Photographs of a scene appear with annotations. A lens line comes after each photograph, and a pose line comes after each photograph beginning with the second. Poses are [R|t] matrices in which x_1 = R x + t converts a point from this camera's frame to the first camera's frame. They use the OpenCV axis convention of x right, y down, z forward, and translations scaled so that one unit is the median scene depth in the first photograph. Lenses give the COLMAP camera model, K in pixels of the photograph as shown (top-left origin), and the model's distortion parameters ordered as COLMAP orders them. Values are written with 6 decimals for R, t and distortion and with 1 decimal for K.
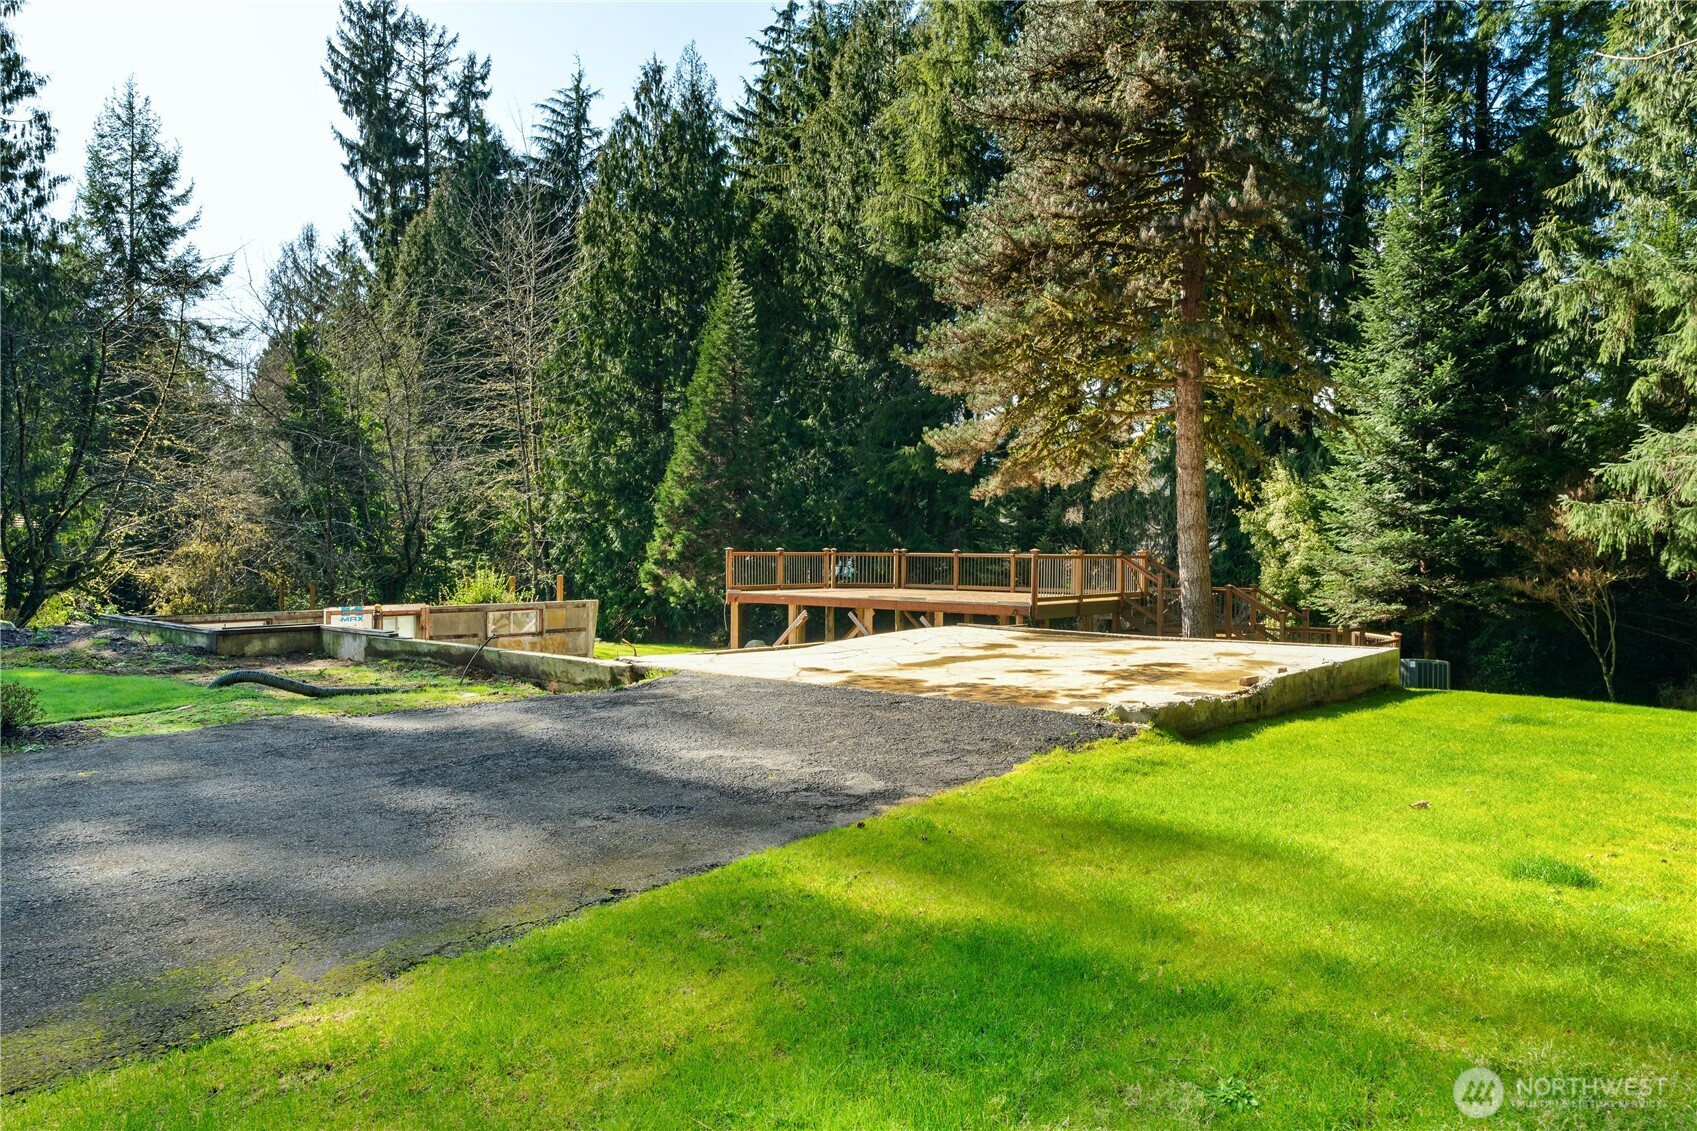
lens RADIAL K [[1093.8, 0, 848.5], [0, 1093.8, 565.5], [0, 0, 1]] dist [-0.001230, -0.000097]
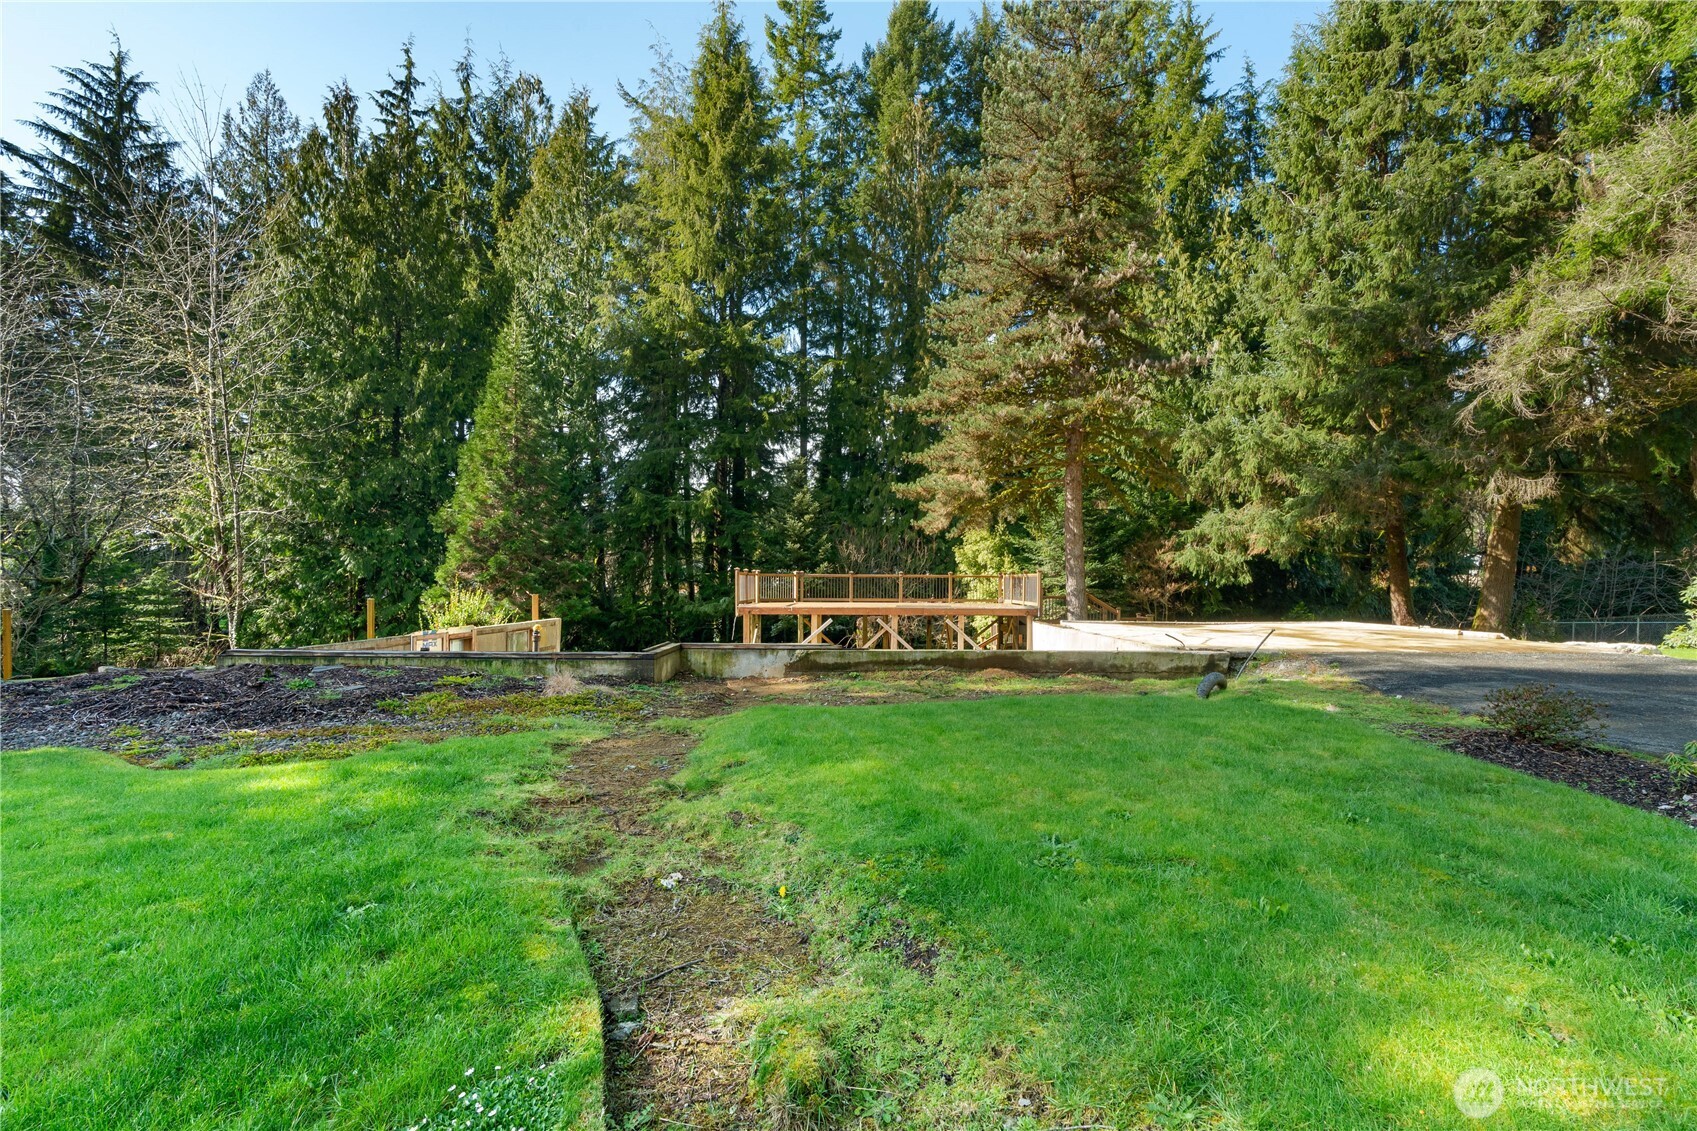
lens RADIAL K [[782.4, 0, 848.7], [0, 782.4, 600.3], [0, 0, 1]] dist [-0.000031, -0.000227]
pose [[0.766310, -0.014448, 0.642309, -0.292015], [0.009156, 0.999891, 0.011568, 0.004743], [-0.642406, -0.002984, 0.766359, 0.152128]]
